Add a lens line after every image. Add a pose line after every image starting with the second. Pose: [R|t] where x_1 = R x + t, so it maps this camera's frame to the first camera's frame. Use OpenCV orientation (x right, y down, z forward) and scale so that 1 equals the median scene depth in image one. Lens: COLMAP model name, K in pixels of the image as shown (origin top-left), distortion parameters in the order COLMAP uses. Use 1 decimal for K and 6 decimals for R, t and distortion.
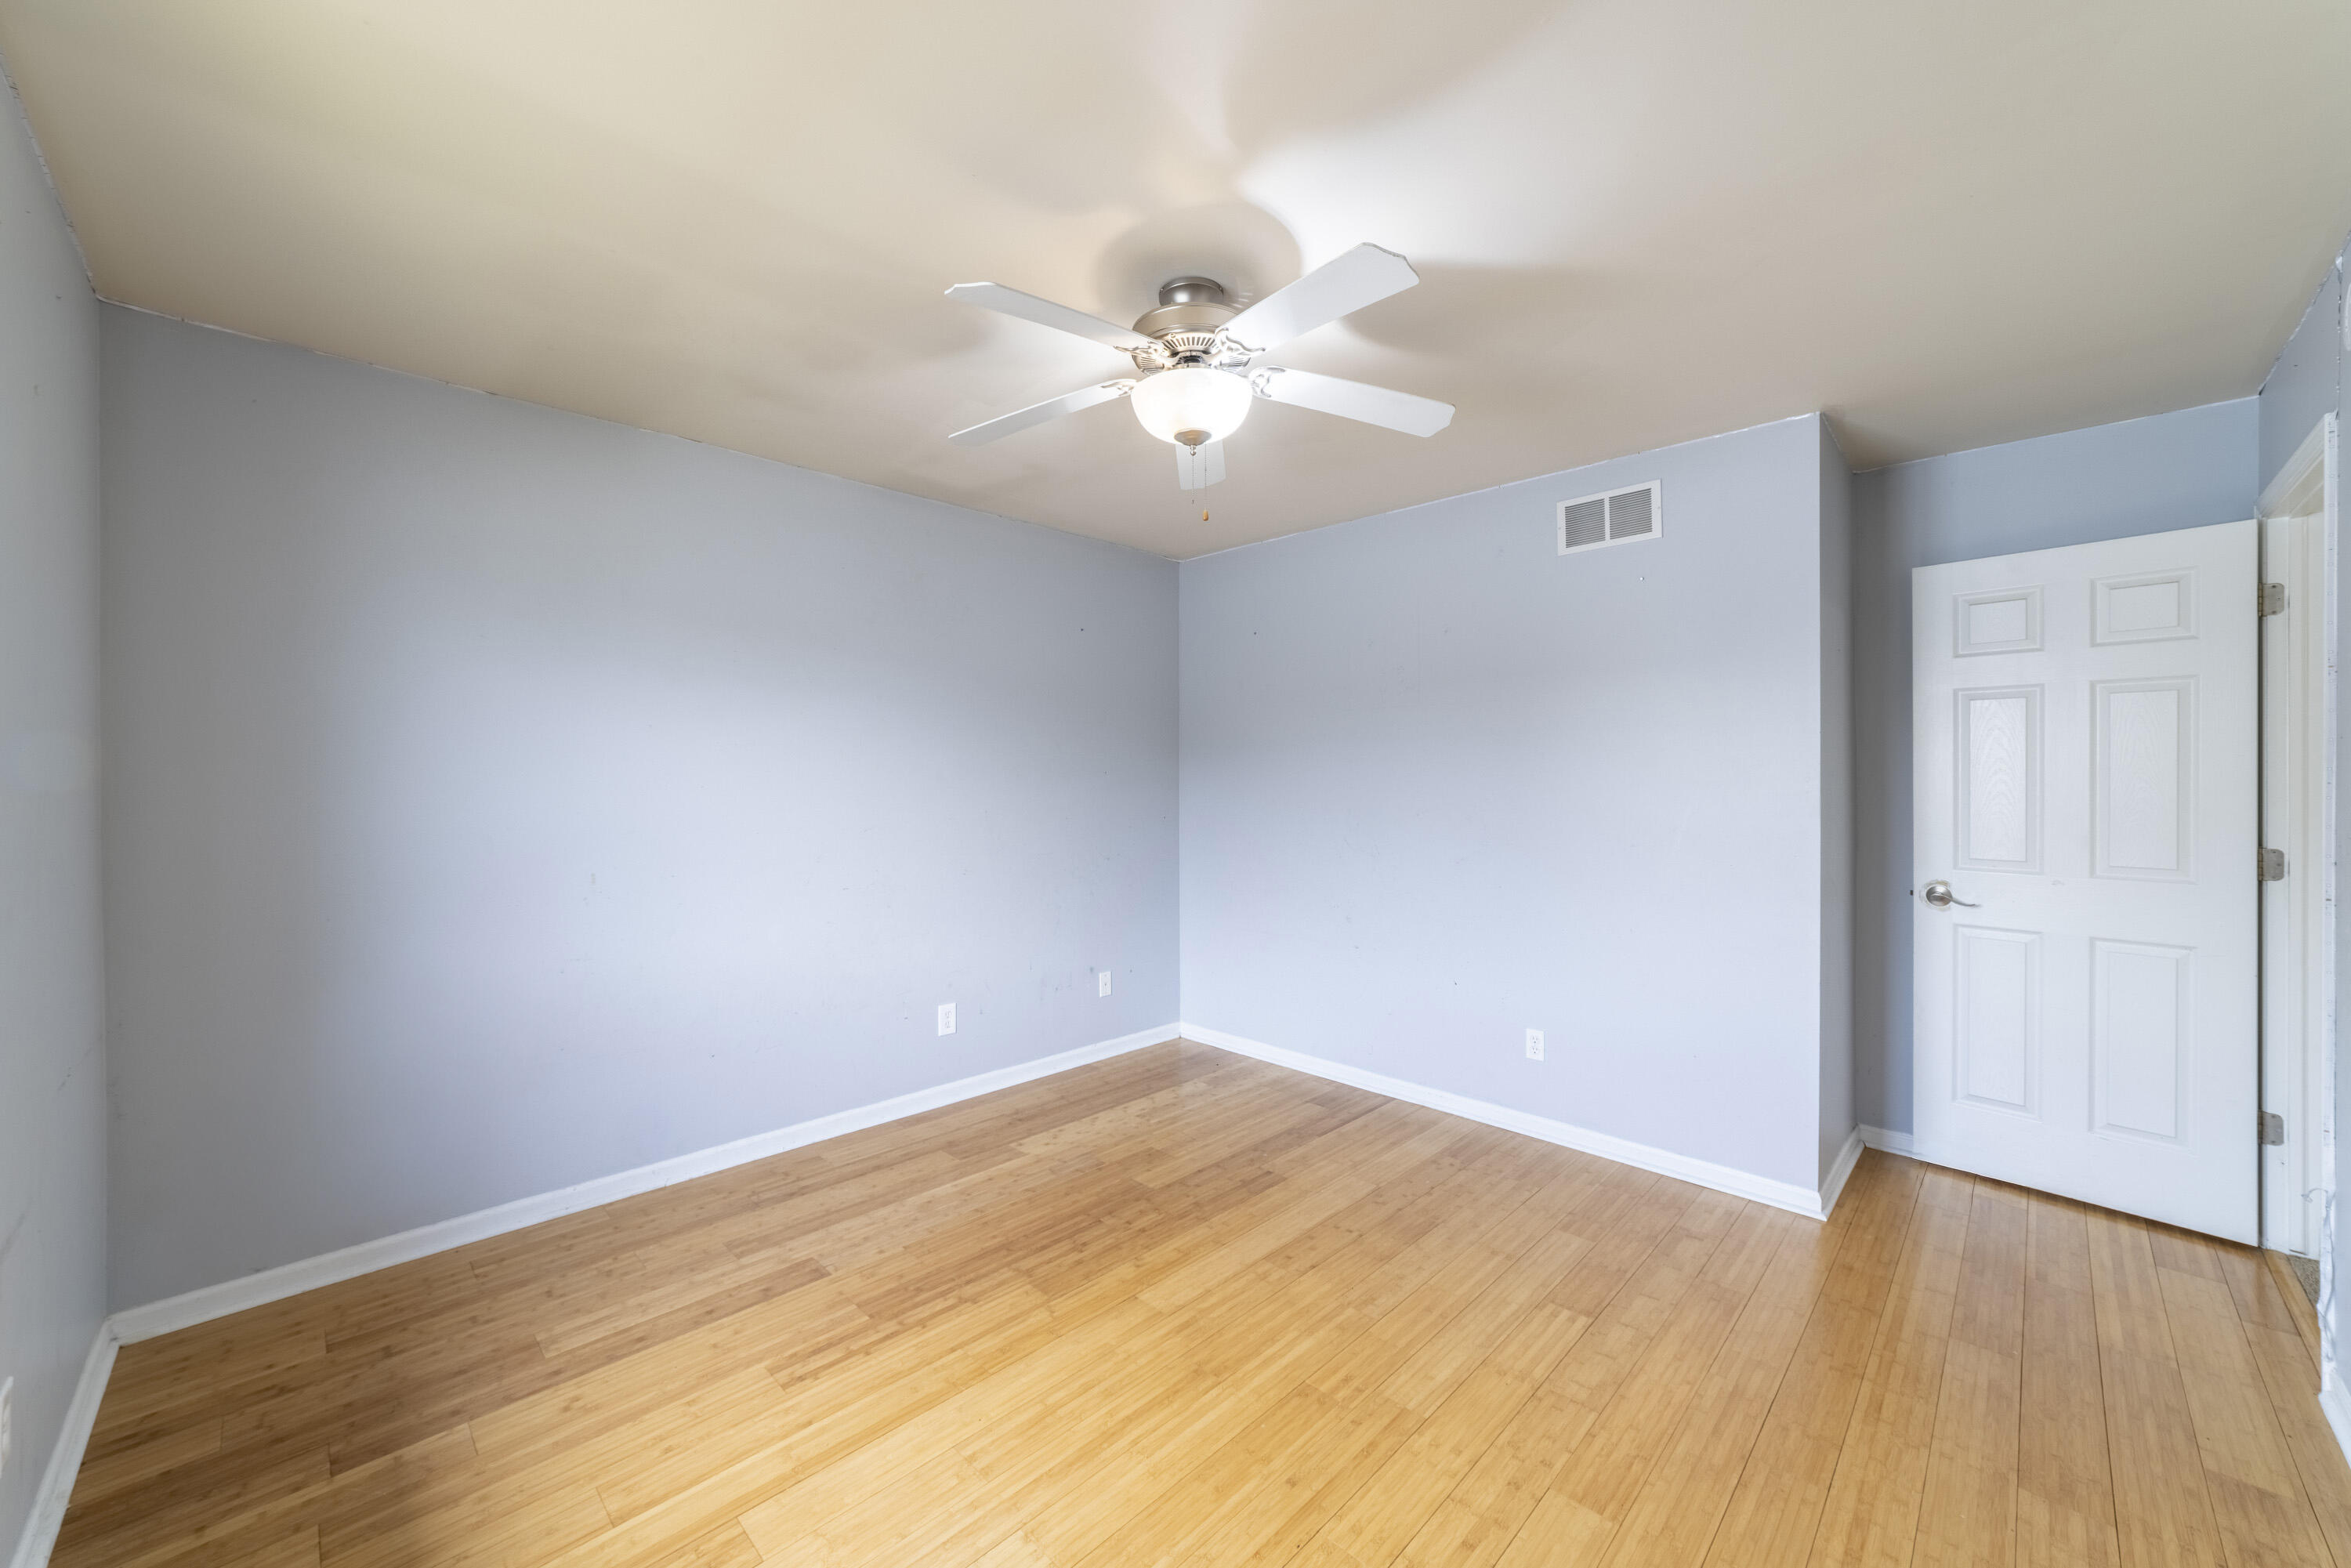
lens RADIAL K [[902.0, 0, 1174.6], [0, 902.0, 787.6], [0, 0, 1]] dist [-0.013653, 0.003073]
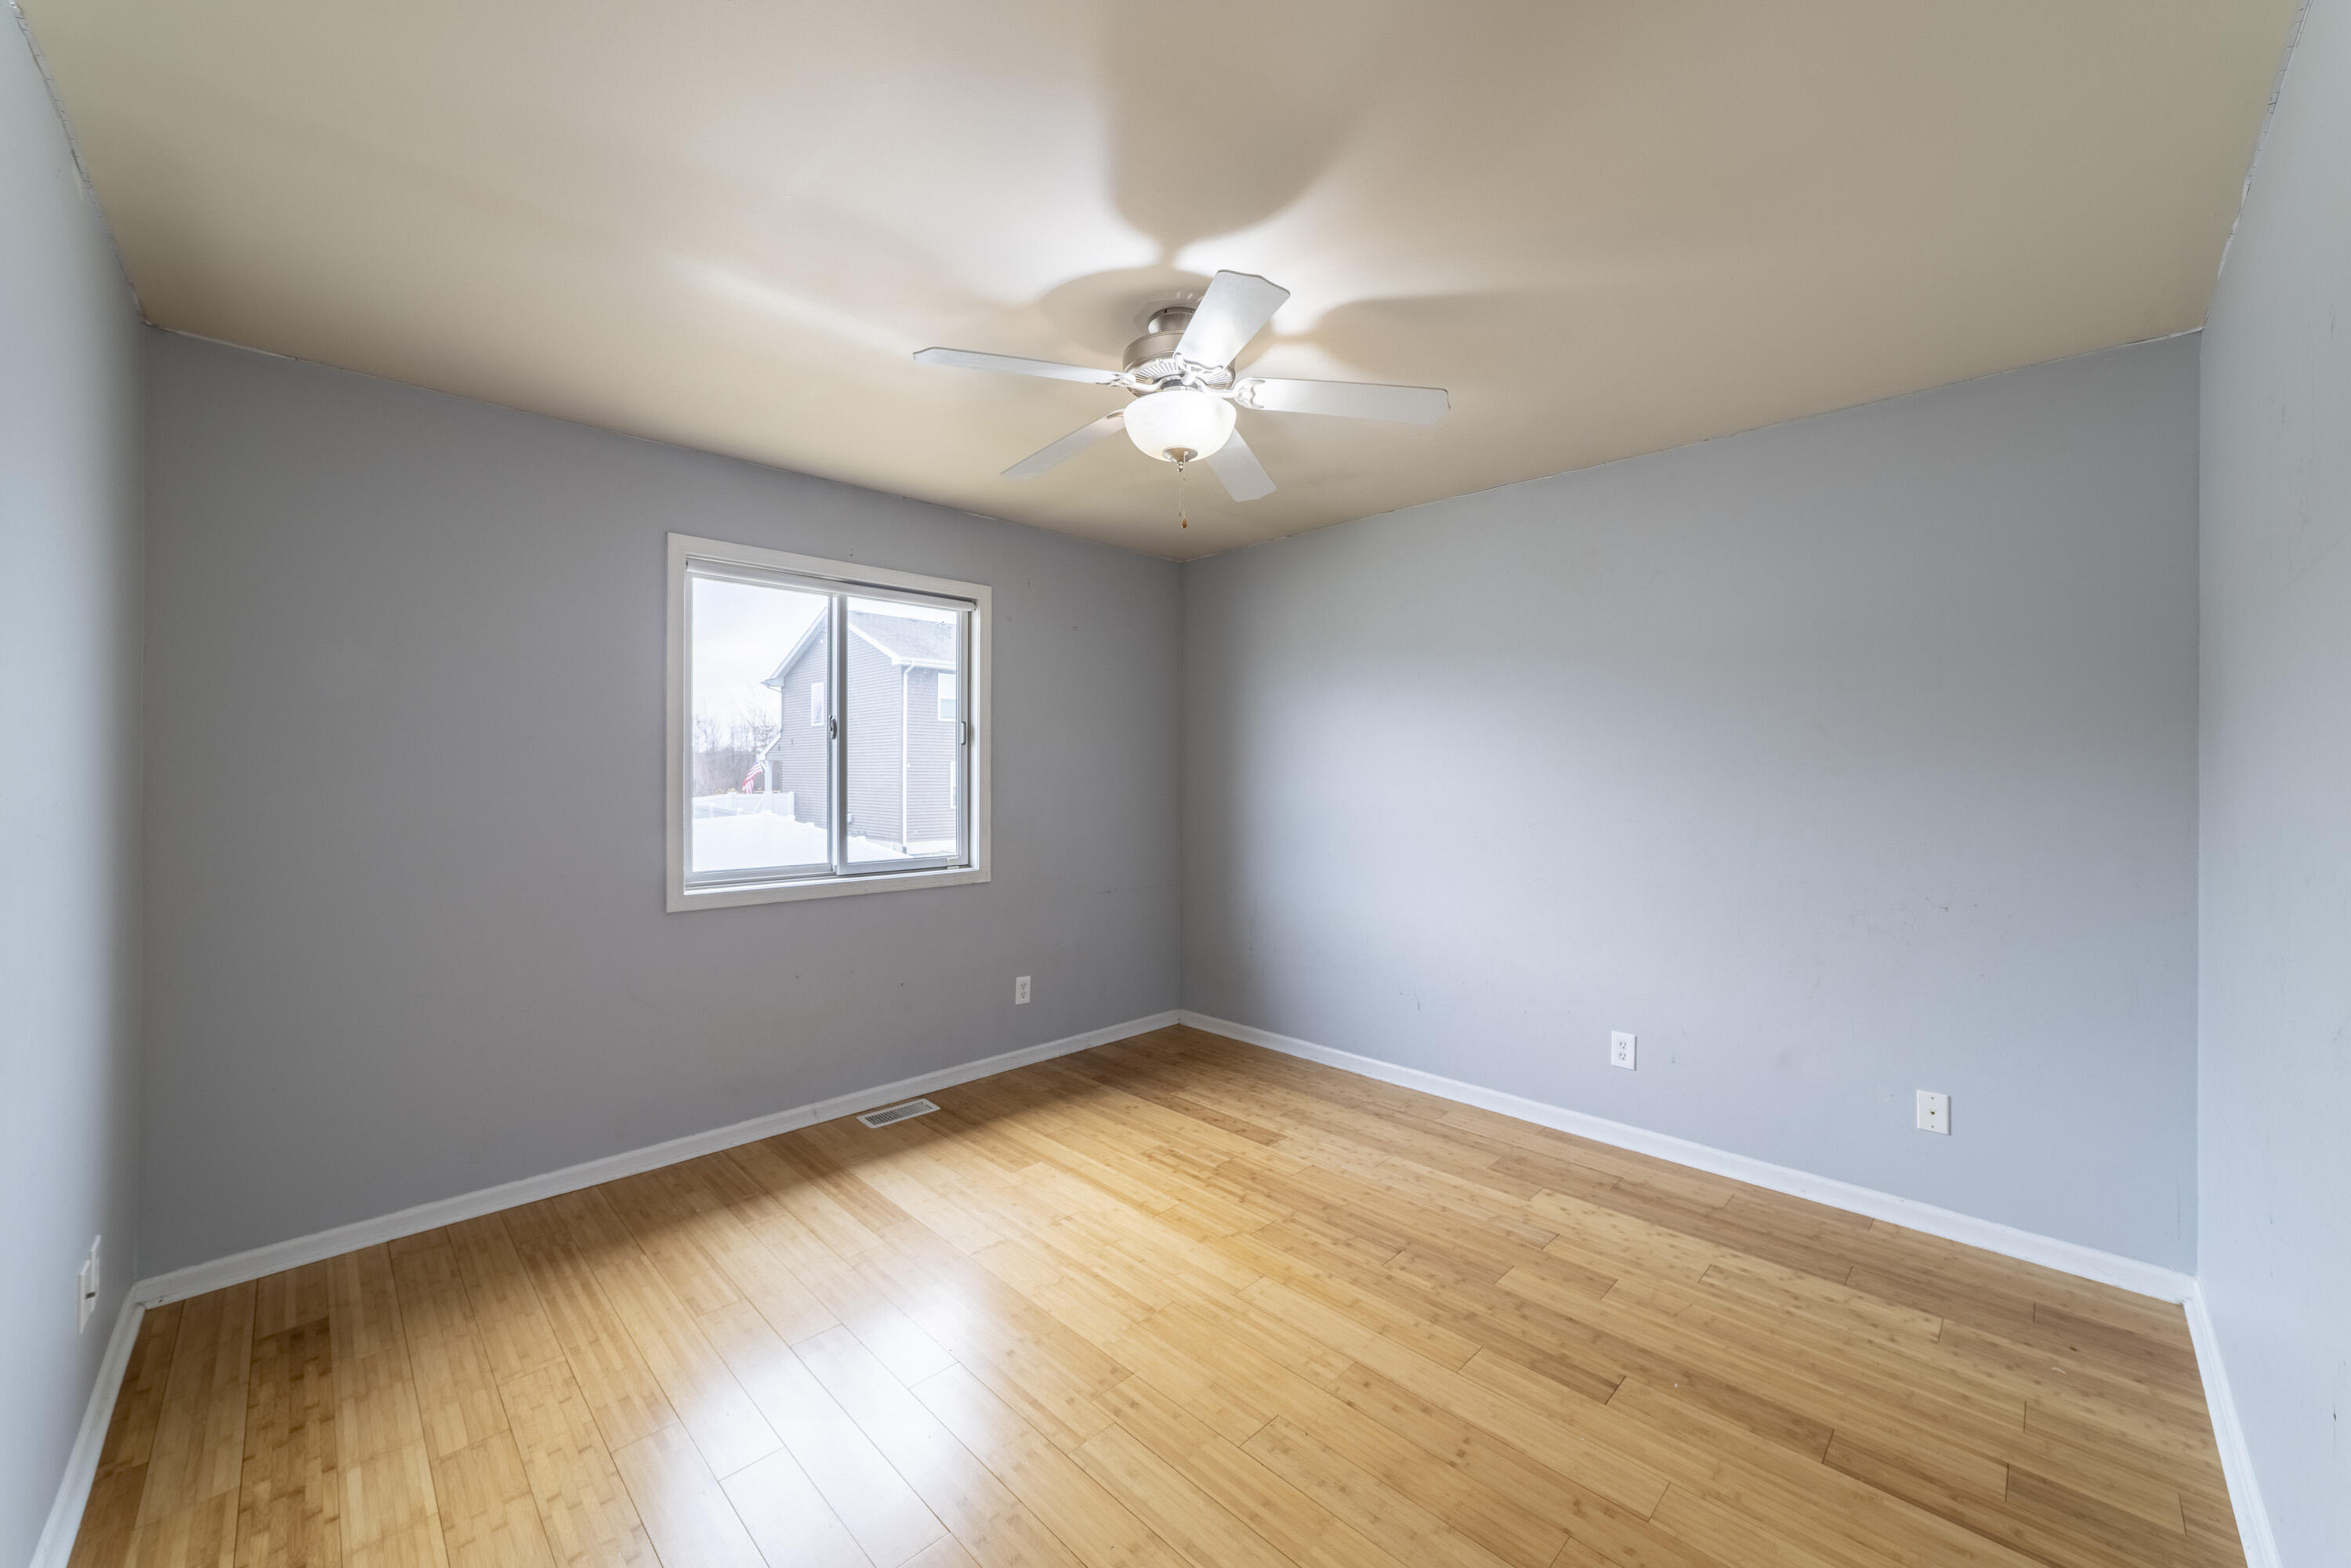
lens RADIAL K [[902.0, 0, 1169.0], [0, 902.0, 784.6], [0, 0, 1]] dist [-0.013653, 0.003073]
pose [[-0.023194, 0.012067, -0.999658, 0.850764], [-0.012158, 0.999850, 0.012352, -0.006909], [0.999657, 0.012440, -0.023044, 0.788559]]
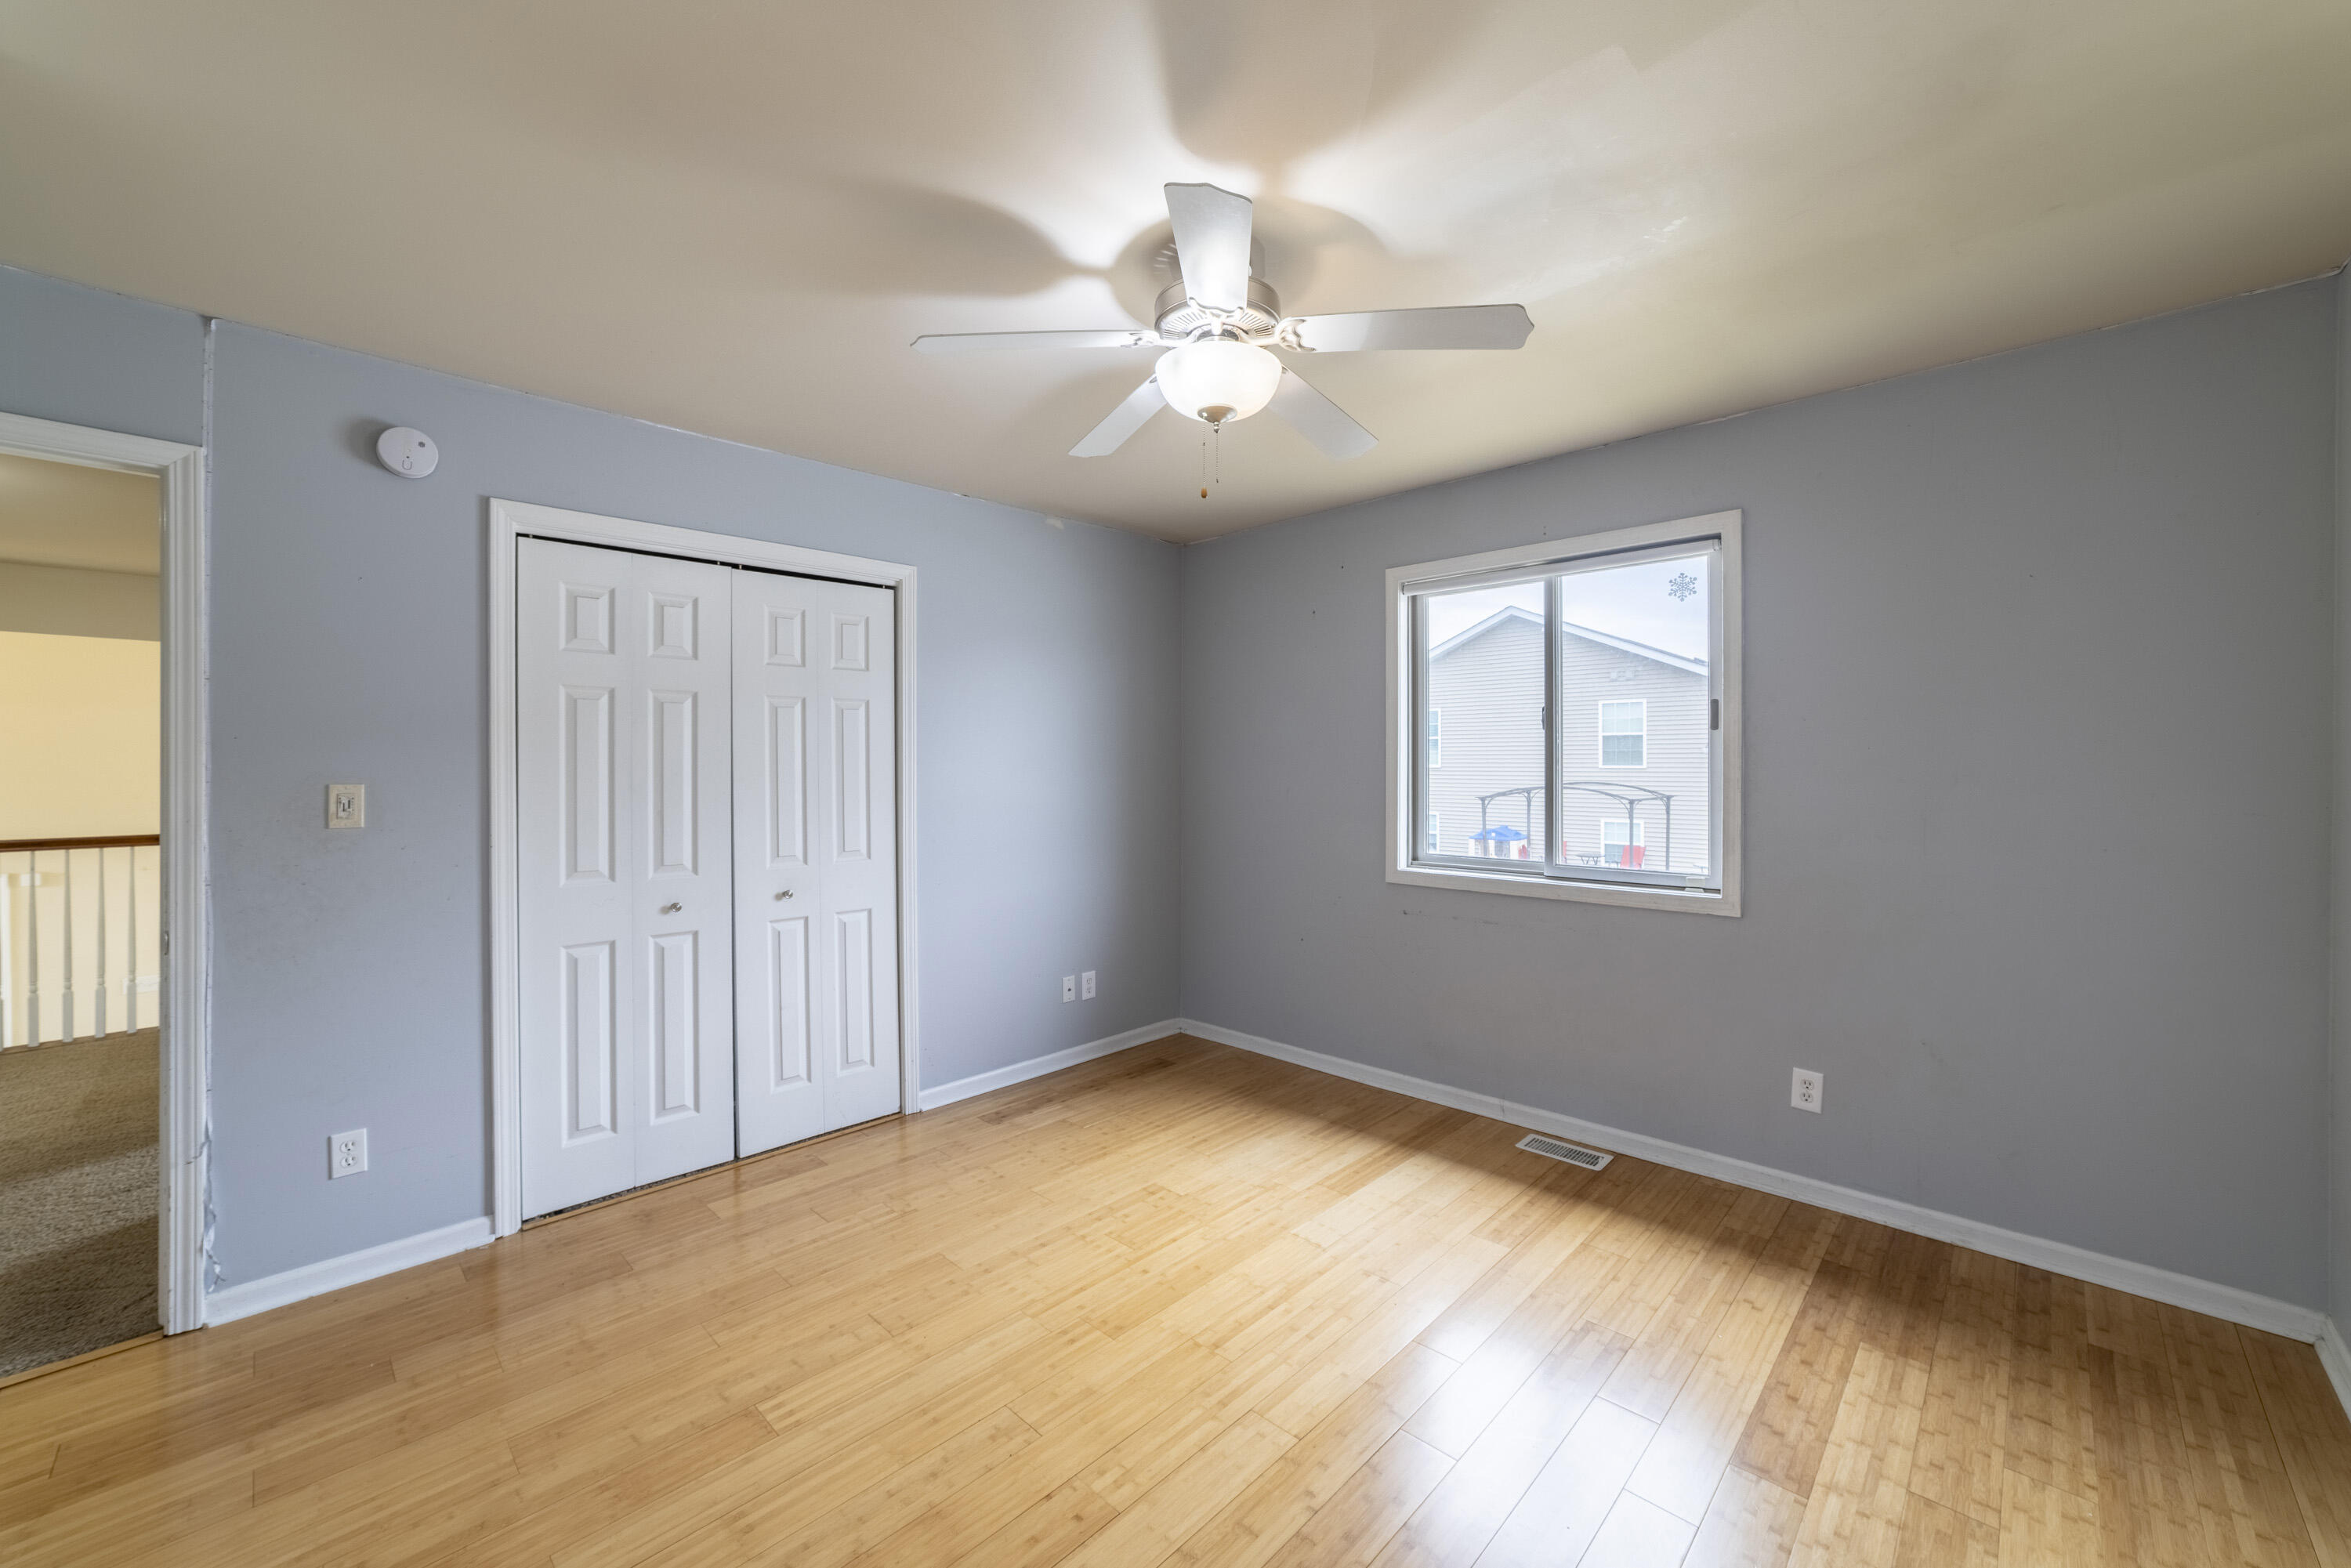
lens RADIAL K [[902.0, 0, 1162.6], [0, 902.0, 782.8], [0, 0, 1]] dist [-0.013653, 0.003073]
pose [[-0.999942, 0.003847, 0.010091, 0.054856], [0.004140, 0.999564, 0.029228, -0.018885], [-0.009974, 0.029268, -0.999522, 1.524795]]
